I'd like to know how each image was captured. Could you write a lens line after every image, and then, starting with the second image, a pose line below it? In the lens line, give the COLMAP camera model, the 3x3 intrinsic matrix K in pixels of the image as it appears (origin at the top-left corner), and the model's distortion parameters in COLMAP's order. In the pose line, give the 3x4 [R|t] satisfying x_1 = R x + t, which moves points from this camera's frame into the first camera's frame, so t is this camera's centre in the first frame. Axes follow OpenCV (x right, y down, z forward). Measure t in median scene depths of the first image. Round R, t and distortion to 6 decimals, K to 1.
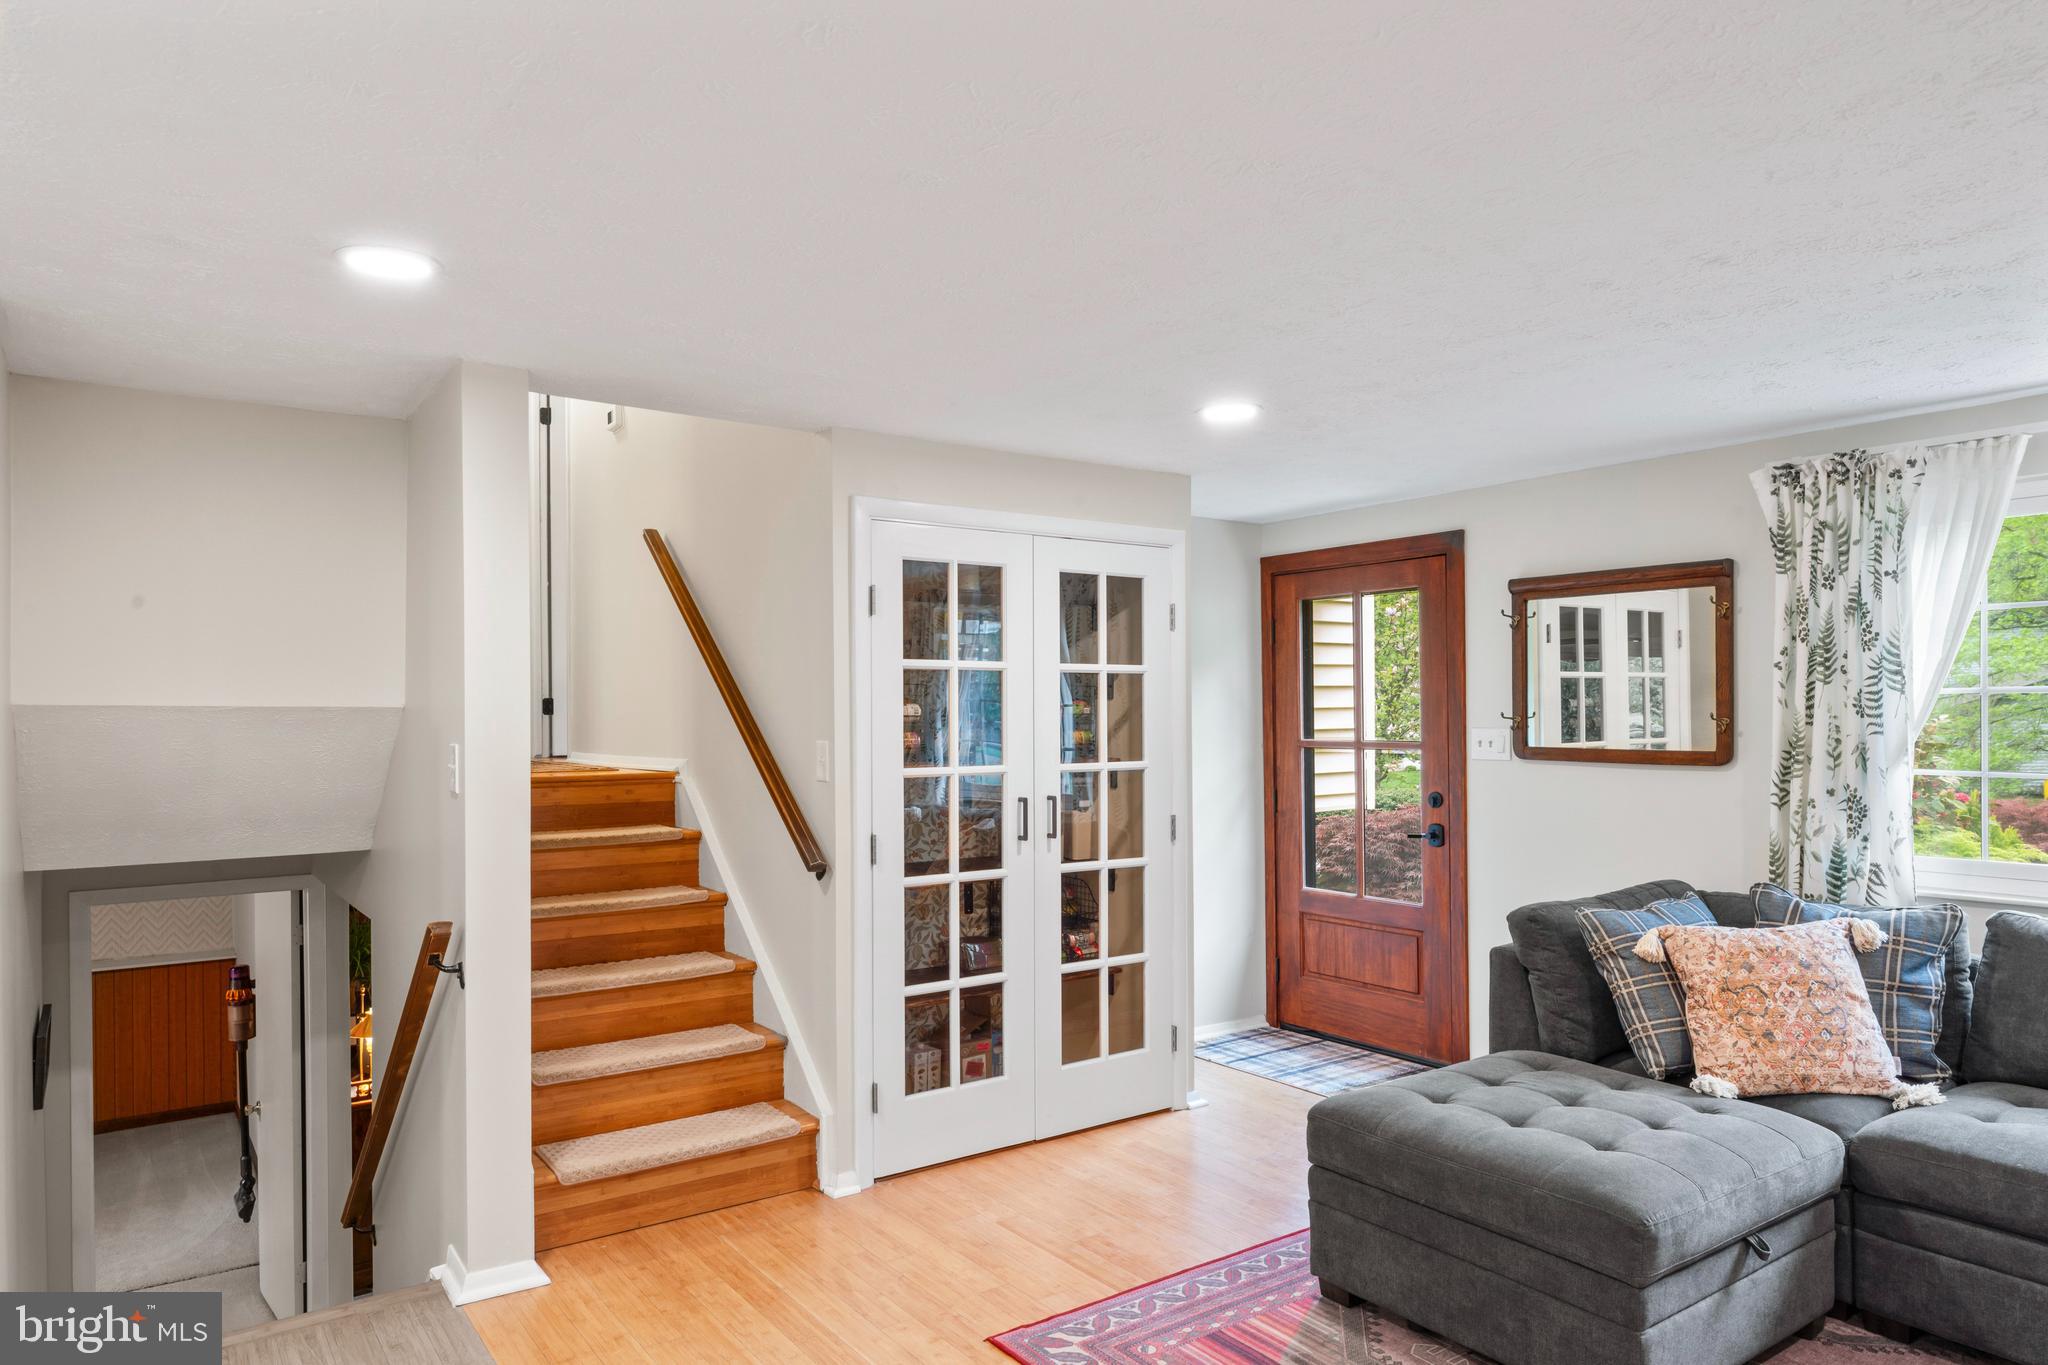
lens RADIAL K [[1304.1, 0, 1038.2], [0, 1304.1, 696.3], [0, 0, 1]] dist [0.002662, 0.000083]
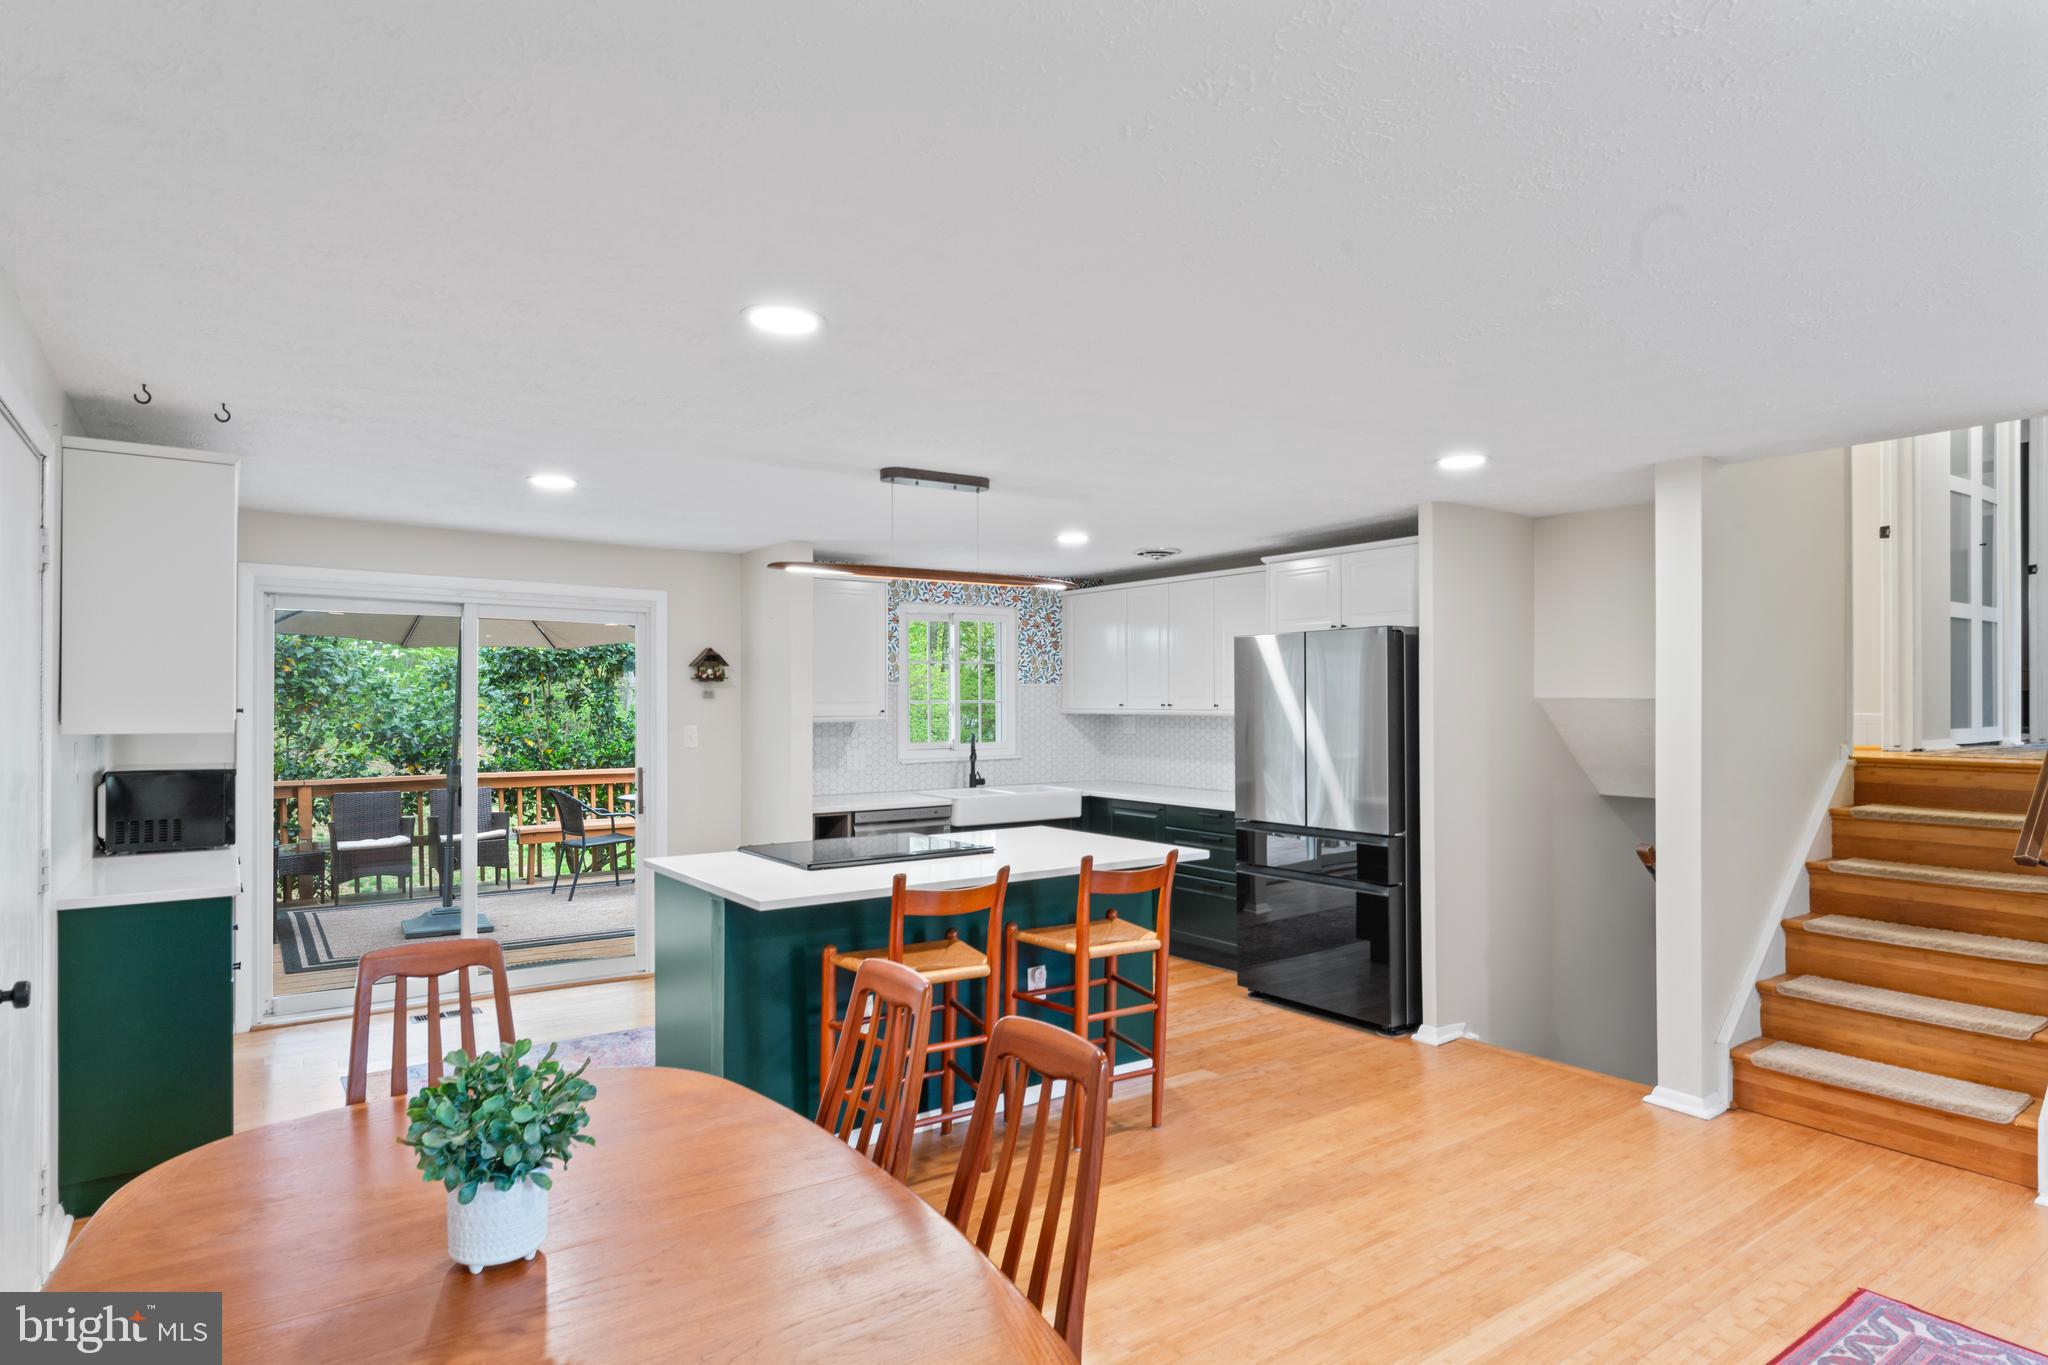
lens RADIAL K [[1134.8, 0, 983.2], [0, 1134.8, 691.5], [0, 0, 1]] dist [0.001925, 0.001216]
pose [[-0.037786, -0.003278, -0.999280, 0.686038], [0.014146, 0.999893, -0.003815, -0.006189], [0.999186, -0.014280, -0.037736, 0.232724]]
